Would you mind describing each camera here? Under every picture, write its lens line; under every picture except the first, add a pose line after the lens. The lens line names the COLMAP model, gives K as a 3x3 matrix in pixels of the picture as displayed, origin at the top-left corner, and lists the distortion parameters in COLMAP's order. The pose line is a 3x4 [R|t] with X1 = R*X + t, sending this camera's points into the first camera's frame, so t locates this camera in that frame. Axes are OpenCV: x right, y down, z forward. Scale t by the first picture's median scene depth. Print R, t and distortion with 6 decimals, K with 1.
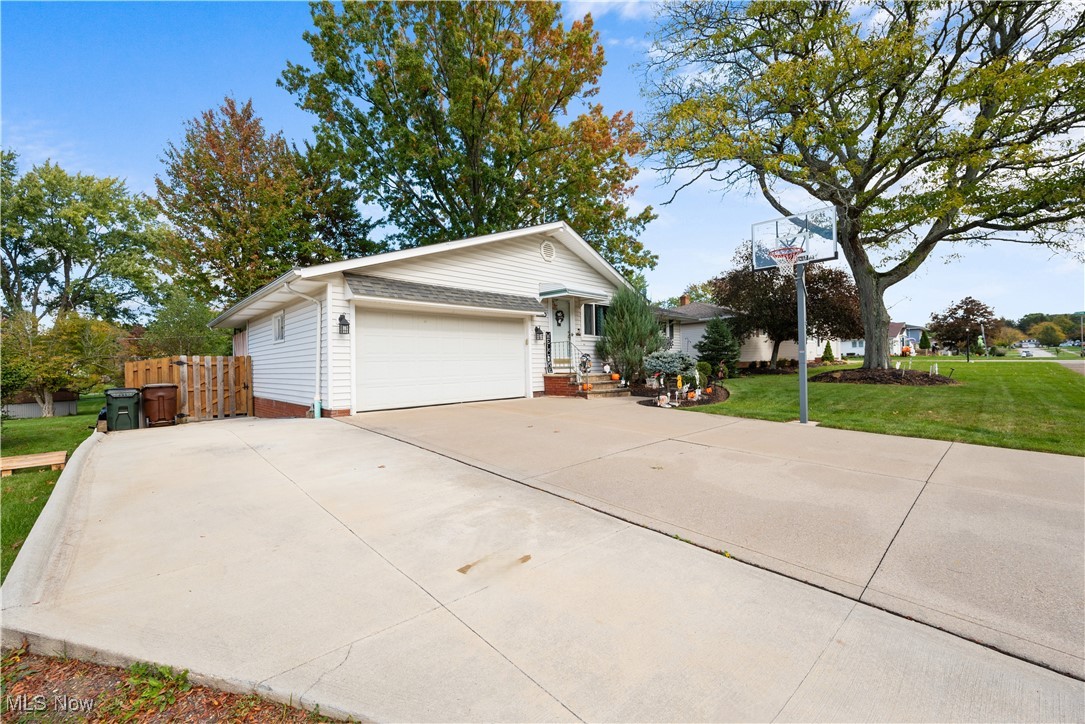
lens RADIAL K [[427.3, 0, 542.5], [0, 427.3, 362.0], [0, 0, 1]] dist [0.000381, -0.000044]
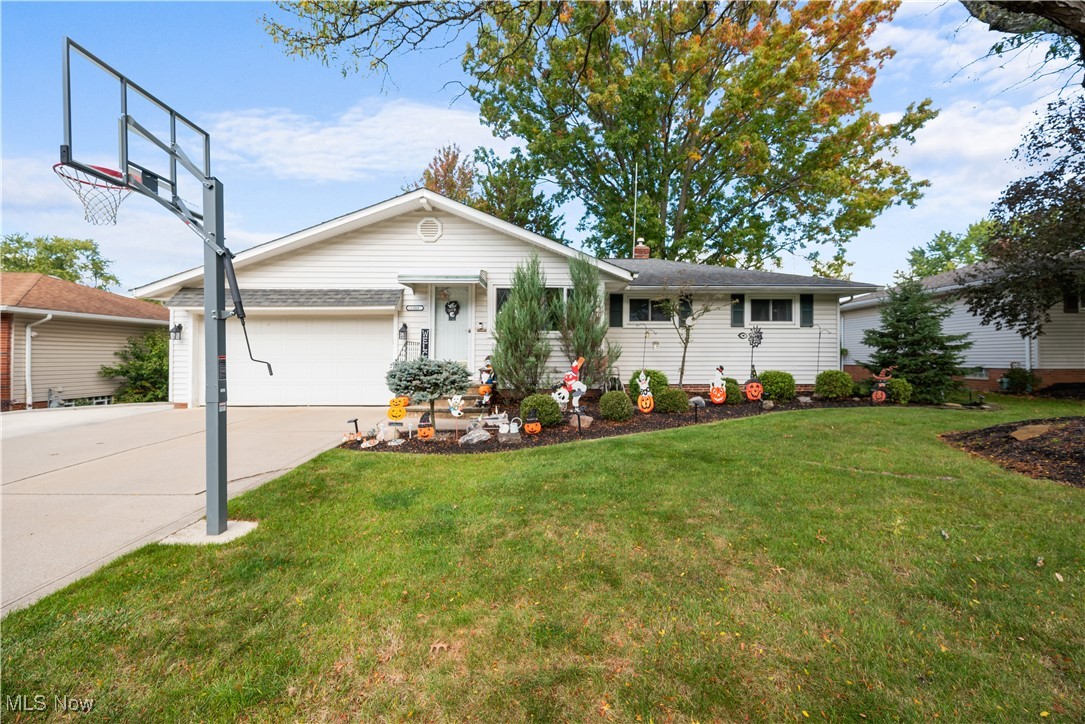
lens RADIAL K [[427.3, 0, 542.5], [0, 427.3, 362.0], [0, 0, 1]] dist [0.000381, -0.000044]
pose [[0.723337, 0.021511, -0.690160, 0.716006], [-0.011332, 0.999750, 0.019283, -0.024630], [0.690402, -0.006127, 0.723400, 0.544285]]
